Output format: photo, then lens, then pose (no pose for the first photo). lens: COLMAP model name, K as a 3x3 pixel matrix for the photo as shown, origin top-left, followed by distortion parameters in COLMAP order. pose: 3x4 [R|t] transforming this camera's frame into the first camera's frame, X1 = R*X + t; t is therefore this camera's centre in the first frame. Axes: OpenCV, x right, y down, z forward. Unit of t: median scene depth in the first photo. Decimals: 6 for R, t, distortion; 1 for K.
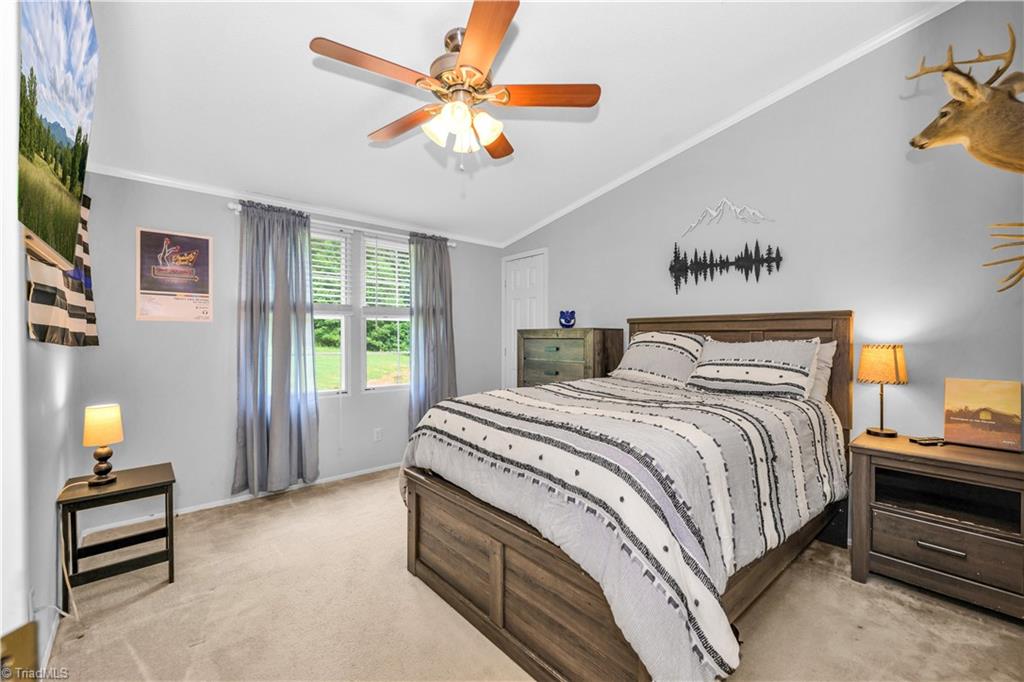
lens RADIAL K [[409.2, 0, 509.2], [0, 409.2, 341.4], [0, 0, 1]] dist [-0.000650, -0.000035]
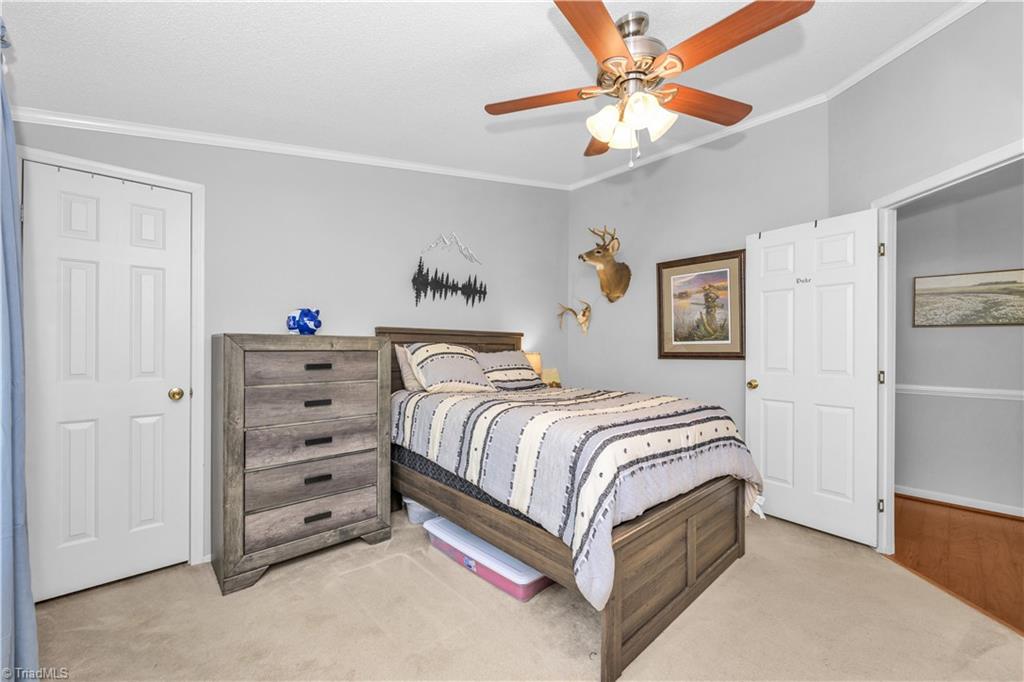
lens RADIAL K [[407.8, 0, 524.8], [0, 407.8, 344.5], [0, 0, 1]] dist [0.000615, 0.000149]
pose [[-0.040579, 0.008597, 0.999139, -0.685744], [0.008313, 0.999931, -0.008266, -0.010608], [-0.999142, 0.007970, -0.040648, 0.855791]]
